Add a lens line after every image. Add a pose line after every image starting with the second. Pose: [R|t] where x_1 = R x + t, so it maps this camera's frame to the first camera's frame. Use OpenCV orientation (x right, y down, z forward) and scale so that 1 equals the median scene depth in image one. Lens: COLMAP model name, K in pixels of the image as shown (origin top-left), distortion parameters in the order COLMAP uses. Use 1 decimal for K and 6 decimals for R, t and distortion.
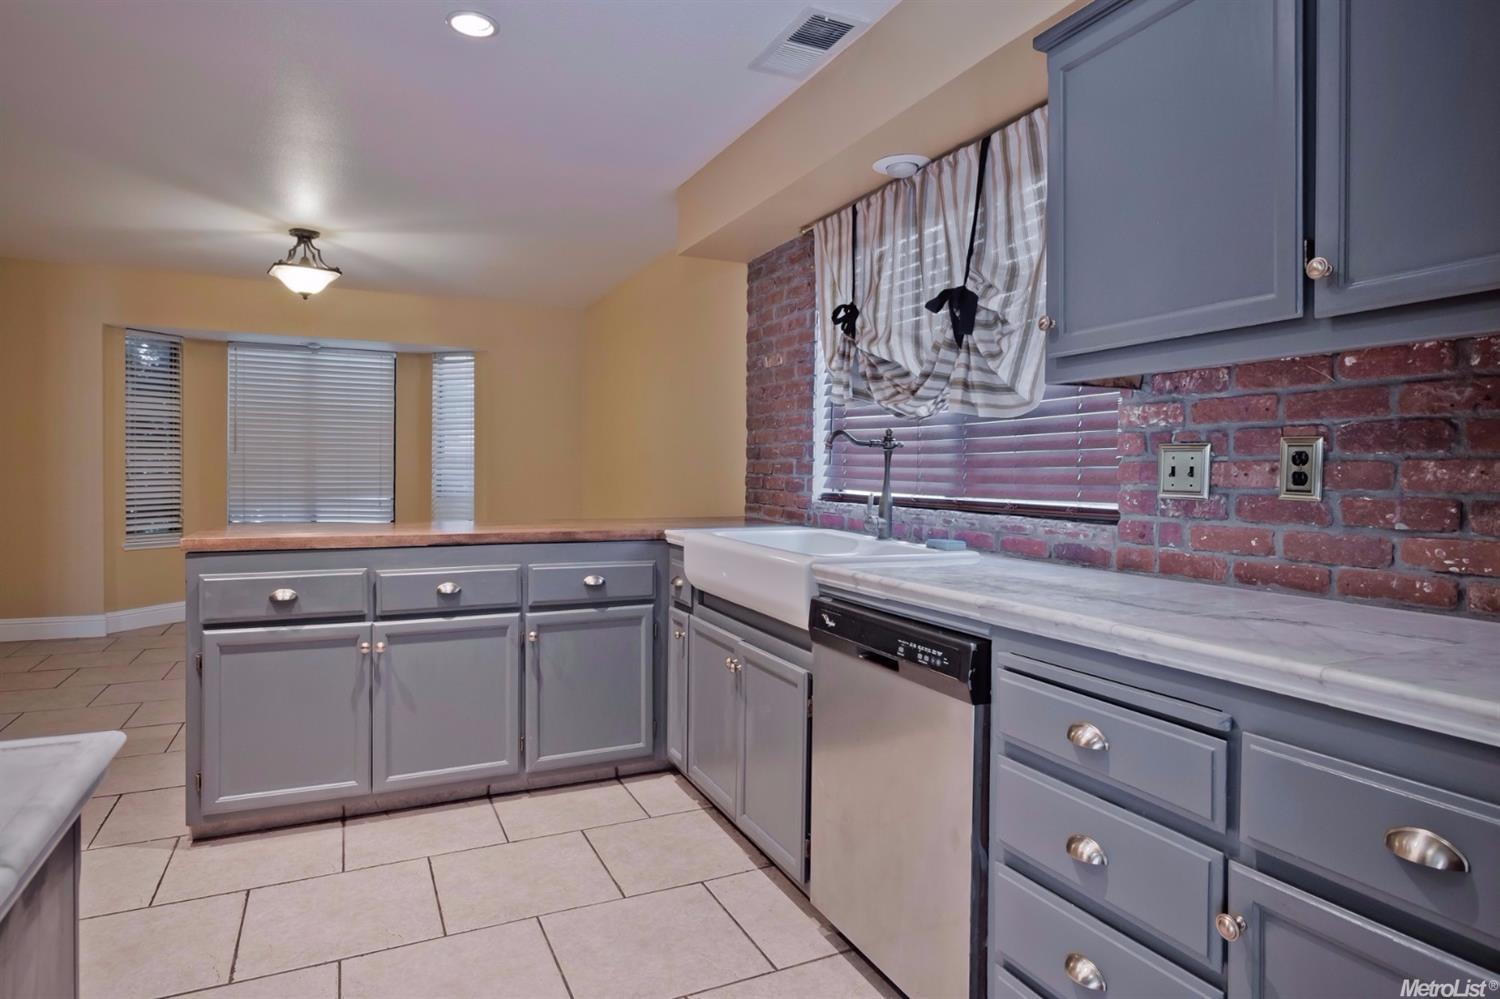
lens RADIAL K [[845.3, 0, 756.8], [0, 845.3, 476.9], [0, 0, 1]] dist [0.002493, 0.001315]
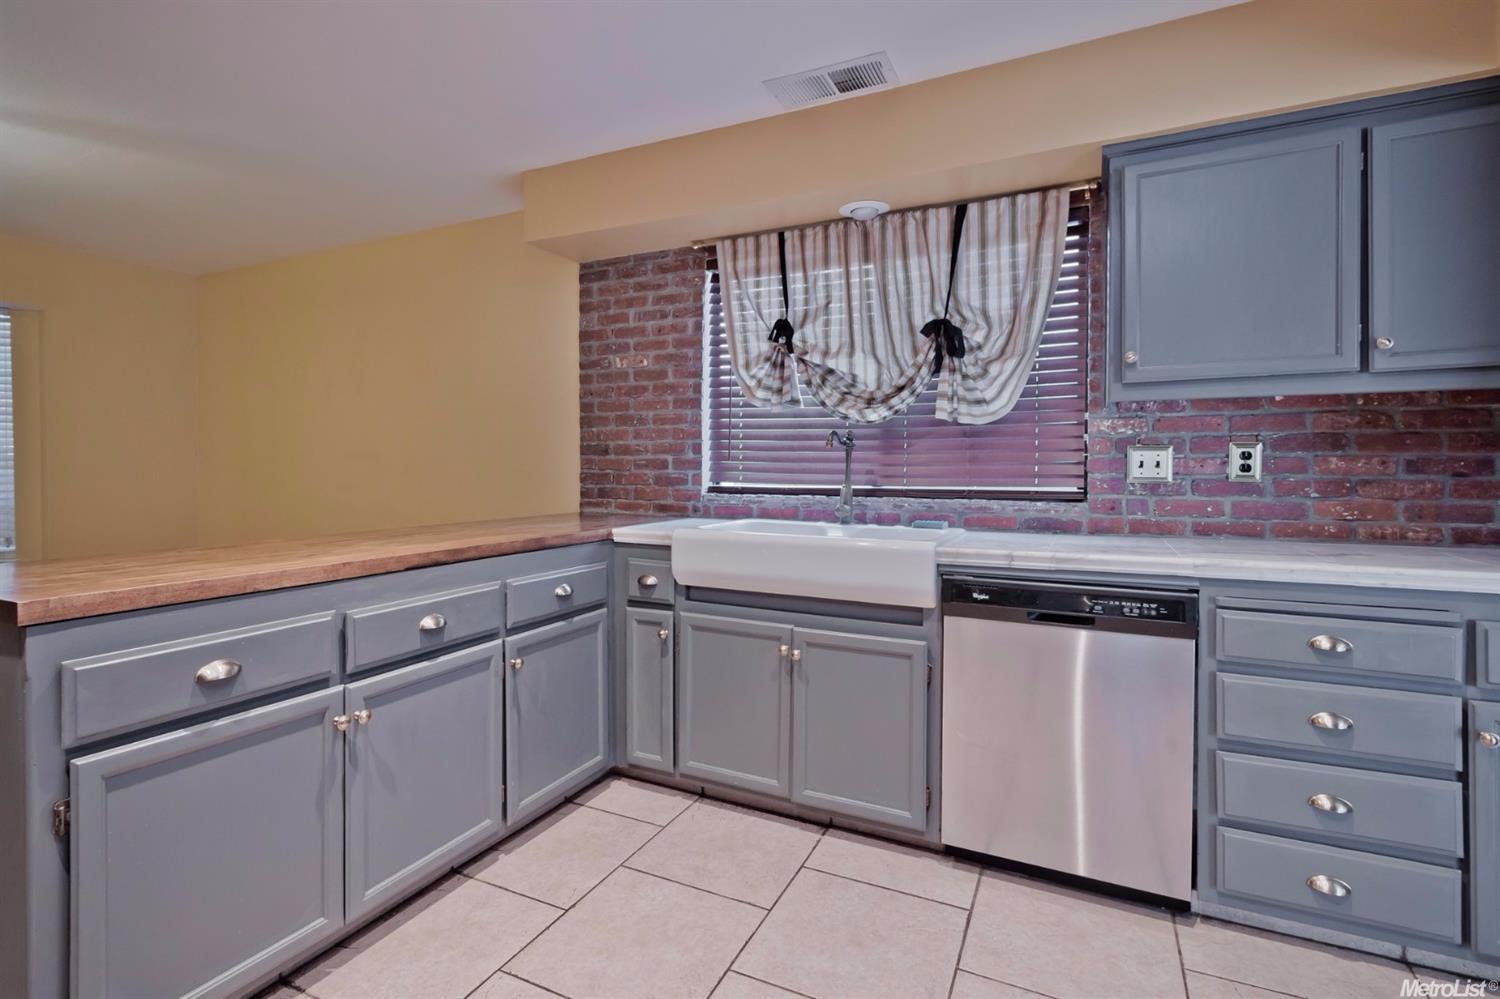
lens RADIAL K [[682.3, 0, 754.0], [0, 682.3, 473.6], [0, 0, 1]] dist [0.001534, 0.000197]
pose [[0.778187, -0.014761, 0.627859, -0.631000], [0.012120, 0.999891, 0.008485, -0.006993], [-0.627916, 0.001007, 0.778281, 0.392731]]
